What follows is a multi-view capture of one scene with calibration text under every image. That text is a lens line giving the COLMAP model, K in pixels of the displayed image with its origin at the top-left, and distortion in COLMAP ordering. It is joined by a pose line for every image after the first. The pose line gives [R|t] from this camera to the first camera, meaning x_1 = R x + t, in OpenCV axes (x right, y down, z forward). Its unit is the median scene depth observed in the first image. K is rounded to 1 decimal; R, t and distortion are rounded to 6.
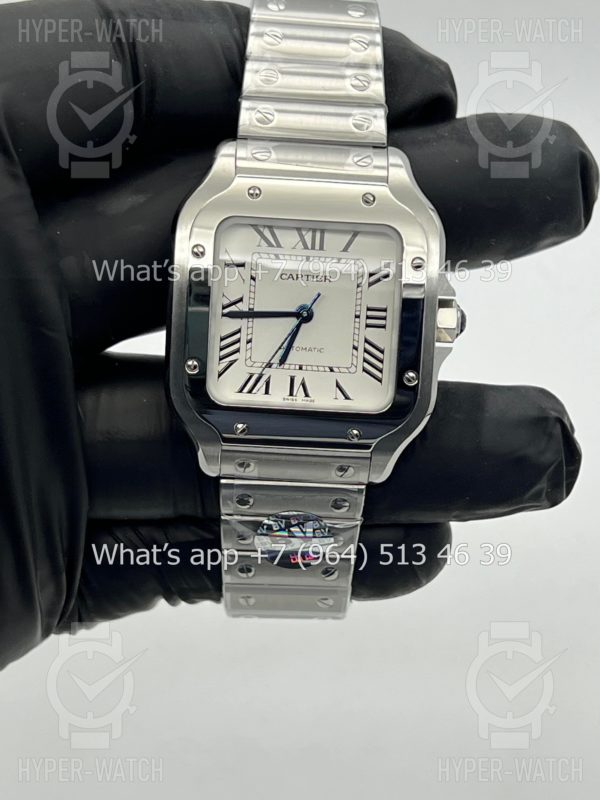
lens RADIAL K [[1863.8, 0, 298.3], [0, 1863.8, 398.4], [0, 0, 1]] dist [0.230969, 0.000000]
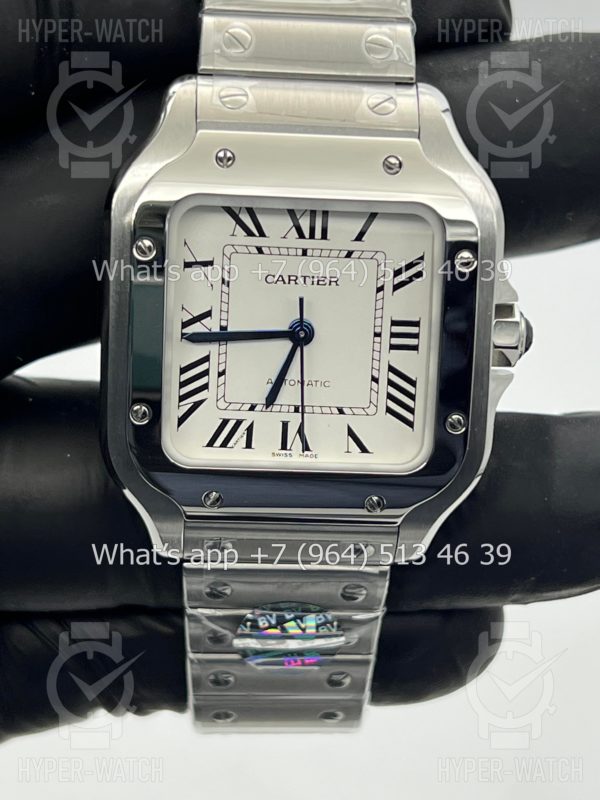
lens RADIAL K [[1863.8, 0, 304.9], [0, 1863.8, 398.0], [0, 0, 1]] dist [0.230969, 0.000000]
pose [[0.999560, -0.018201, 0.023441, -0.011815], [0.016169, 0.996323, 0.084136, -0.078878], [-0.024886, -0.083720, 0.996179, 0.309748]]
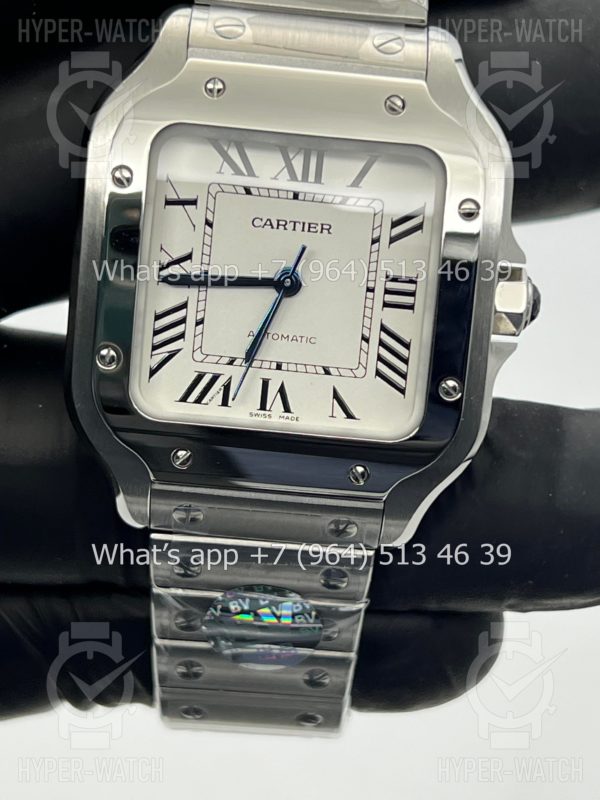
lens RADIAL K [[1863.8, 0, 305.4], [0, 1863.8, 395.9], [0, 0, 1]] dist [0.230969, 0.000000]
pose [[0.999155, 0.037433, -0.016999, 0.021616], [-0.037274, 0.999260, 0.009524, -0.012750], [0.017343, -0.008882, 0.999810, 0.360006]]
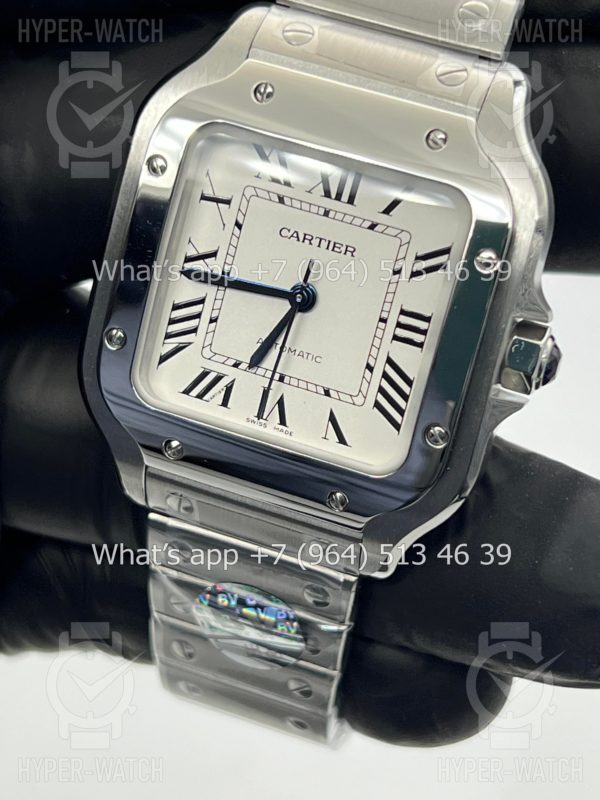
lens RADIAL K [[1863.8, 0, 301.7], [0, 1863.8, 403.1], [0, 0, 1]] dist [0.230969, 0.000000]
pose [[0.939222, 0.234387, -0.250848, 0.169706], [-0.219240, 0.971773, 0.087130, -0.065291], [0.264189, -0.026839, 0.964097, 0.386259]]
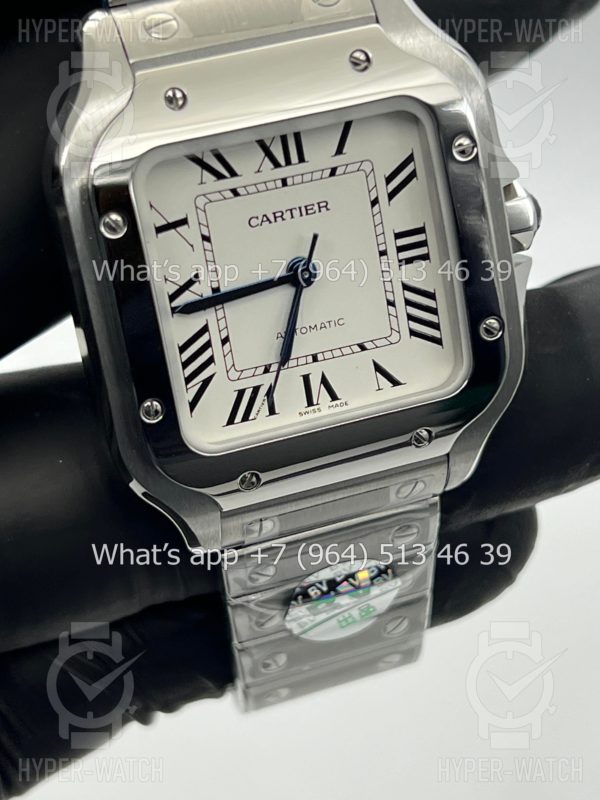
lens RADIAL K [[1863.8, 0, 297.0], [0, 1863.8, 408.3], [0, 0, 1]] dist [0.230969, 0.000000]
pose [[0.946986, -0.277275, 0.162283, -0.108062], [0.245729, 0.950513, 0.190109, -0.118530], [-0.206965, -0.140152, 0.968258, 0.406359]]
